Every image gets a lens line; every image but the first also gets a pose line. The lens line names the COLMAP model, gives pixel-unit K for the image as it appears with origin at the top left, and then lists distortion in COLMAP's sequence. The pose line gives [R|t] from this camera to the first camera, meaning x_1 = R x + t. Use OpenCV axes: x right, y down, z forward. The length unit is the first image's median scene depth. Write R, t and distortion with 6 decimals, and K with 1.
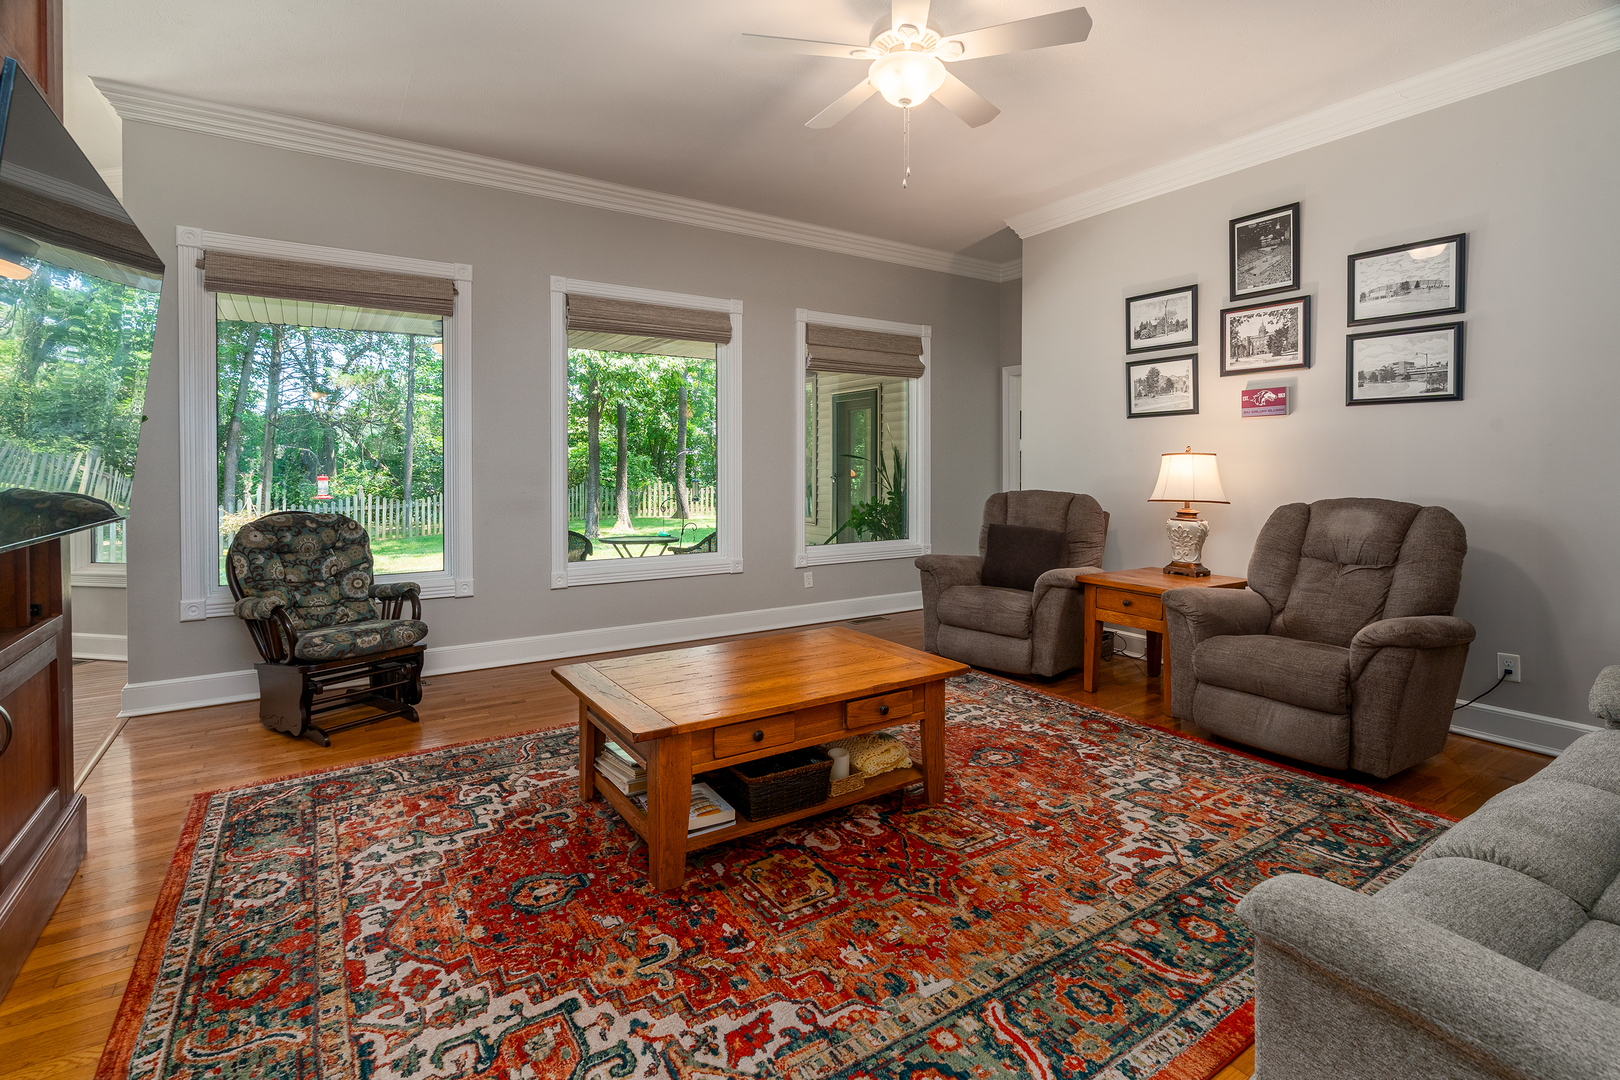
lens RADIAL K [[753.0, 0, 809.0], [0, 753.0, 489.6], [0, 0, 1]] dist [0.000024, 0.000246]
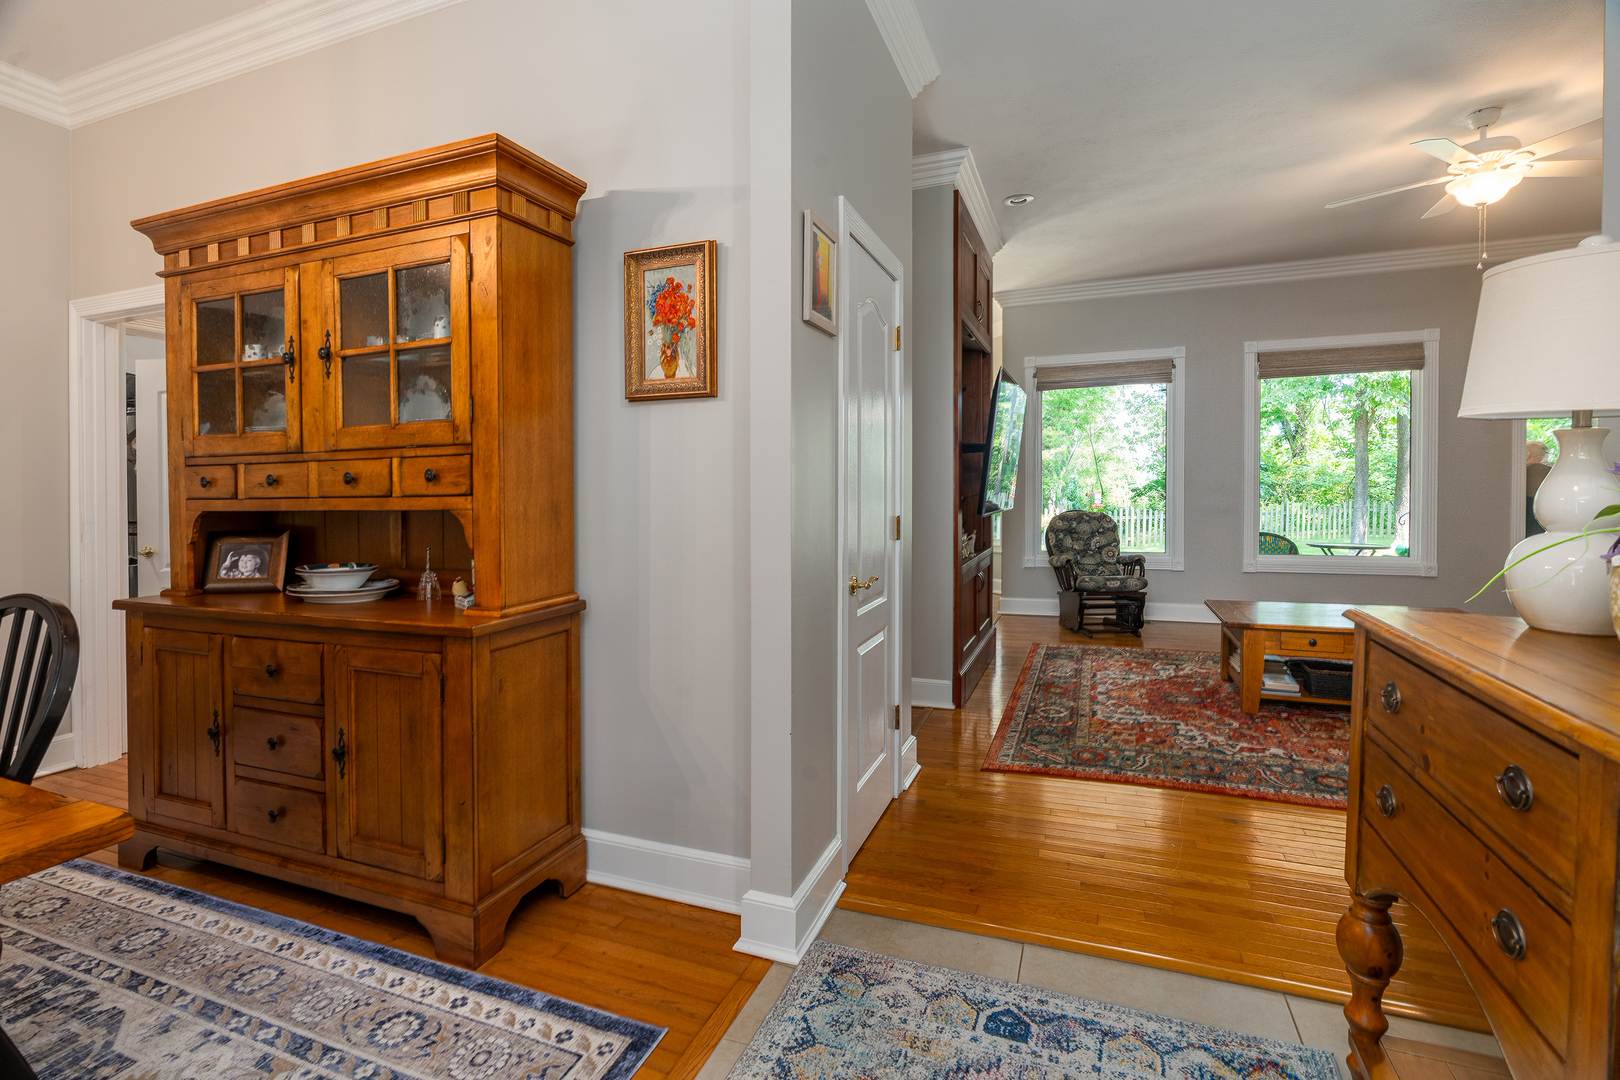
lens RADIAL K [[753.0, 0, 809.0], [0, 753.0, 489.6], [0, 0, 1]] dist [0.000024, 0.000246]
pose [[0.579742, -0.001593, -0.814798, 0.440356], [-0.013422, 0.999844, -0.011505, 0.012379], [0.814689, 0.017606, 0.579630, -0.605826]]
